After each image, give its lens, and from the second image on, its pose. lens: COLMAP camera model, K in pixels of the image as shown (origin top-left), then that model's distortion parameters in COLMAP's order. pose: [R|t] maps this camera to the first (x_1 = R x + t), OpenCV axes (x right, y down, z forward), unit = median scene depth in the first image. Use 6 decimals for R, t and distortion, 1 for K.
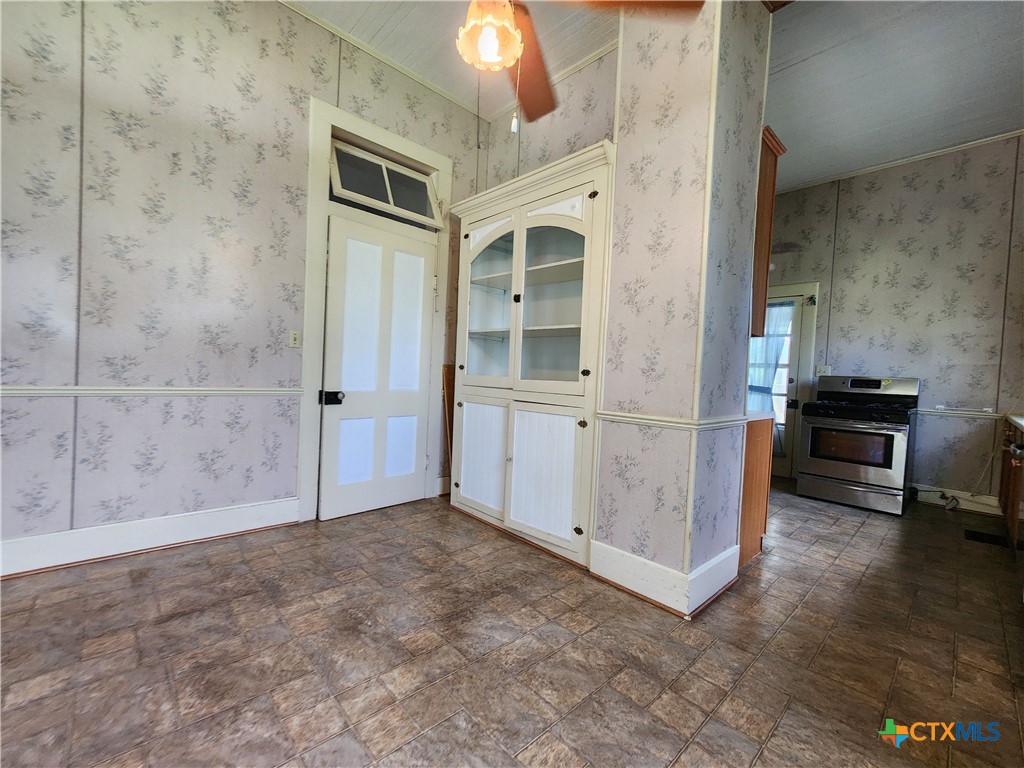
lens RADIAL K [[421.0, 0, 508.3], [0, 421.0, 382.1], [0, 0, 1]] dist [0.002195, 0.001170]
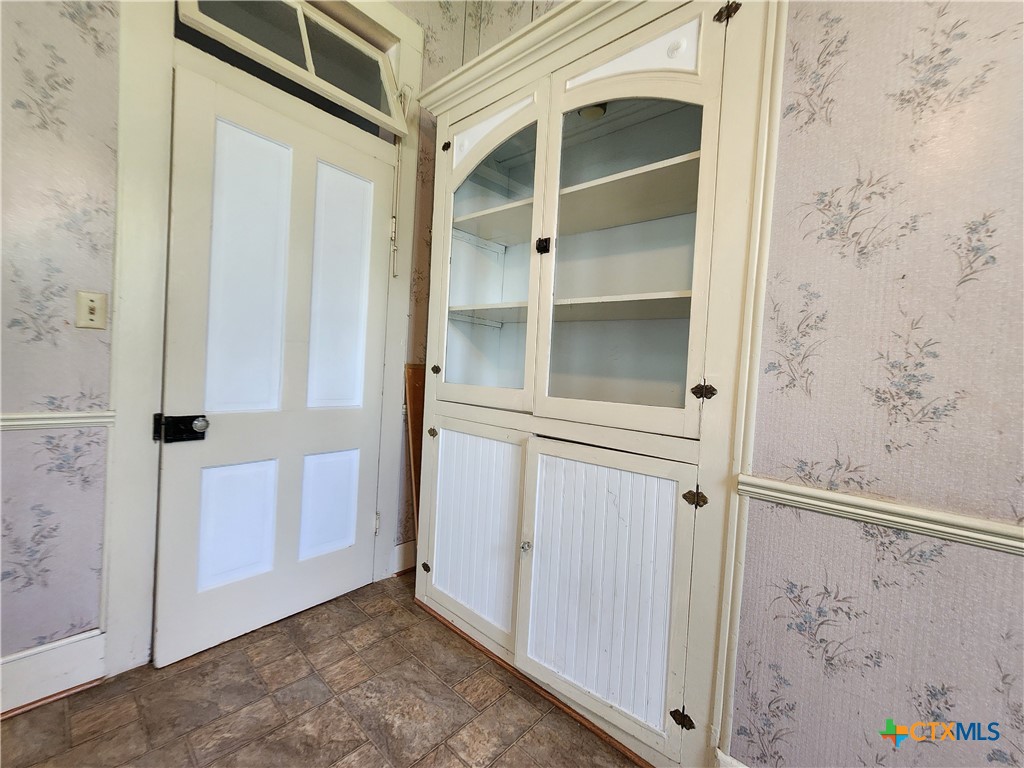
lens RADIAL K [[421.0, 0, 511.8], [0, 421.0, 381.5], [0, 0, 1]] dist [0.002195, 0.001170]
pose [[0.996779, 0.010727, 0.079473, -0.059361], [-0.011728, 0.999857, 0.012145, -0.030912], [-0.079332, -0.013037, 0.996763, 0.459514]]
